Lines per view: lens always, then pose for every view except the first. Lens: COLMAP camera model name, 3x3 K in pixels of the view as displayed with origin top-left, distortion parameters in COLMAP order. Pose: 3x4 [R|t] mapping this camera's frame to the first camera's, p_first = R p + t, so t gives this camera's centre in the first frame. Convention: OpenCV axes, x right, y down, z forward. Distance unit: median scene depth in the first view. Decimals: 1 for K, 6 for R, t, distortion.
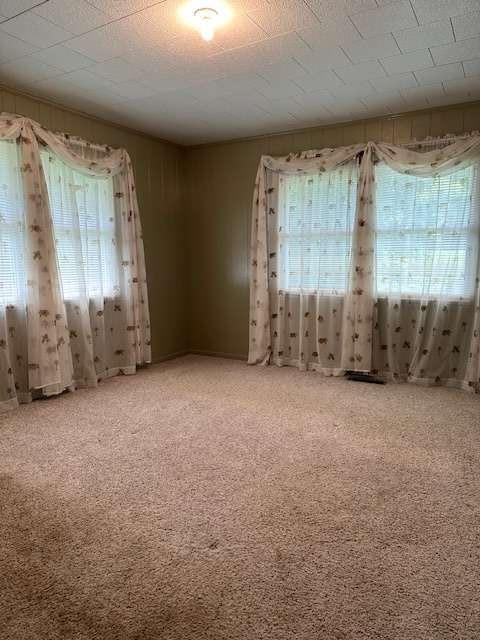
lens RADIAL K [[446.0, 0, 238.9], [0, 446.0, 322.4], [0, 0, 1]] dist [0.101014, -0.135748]
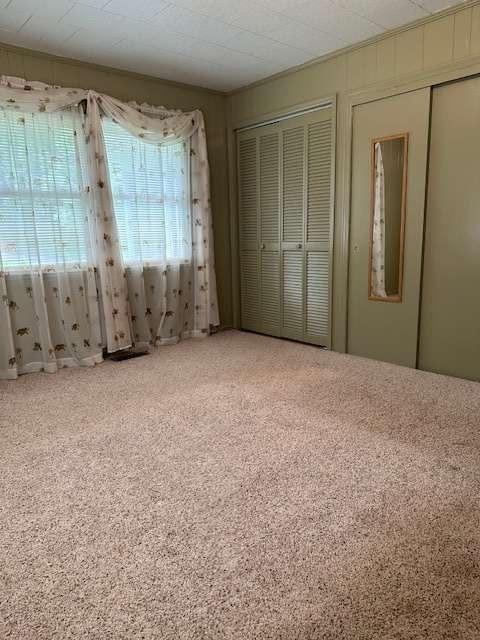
lens RADIAL K [[446.0, 0, 238.9], [0, 446.0, 322.4], [0, 0, 1]] dist [0.101014, -0.135748]
pose [[0.314621, -0.187513, 0.930512, -0.512817], [0.166964, 0.975942, 0.140215, -0.034443], [-0.934418, 0.111247, 0.338359, 0.470725]]
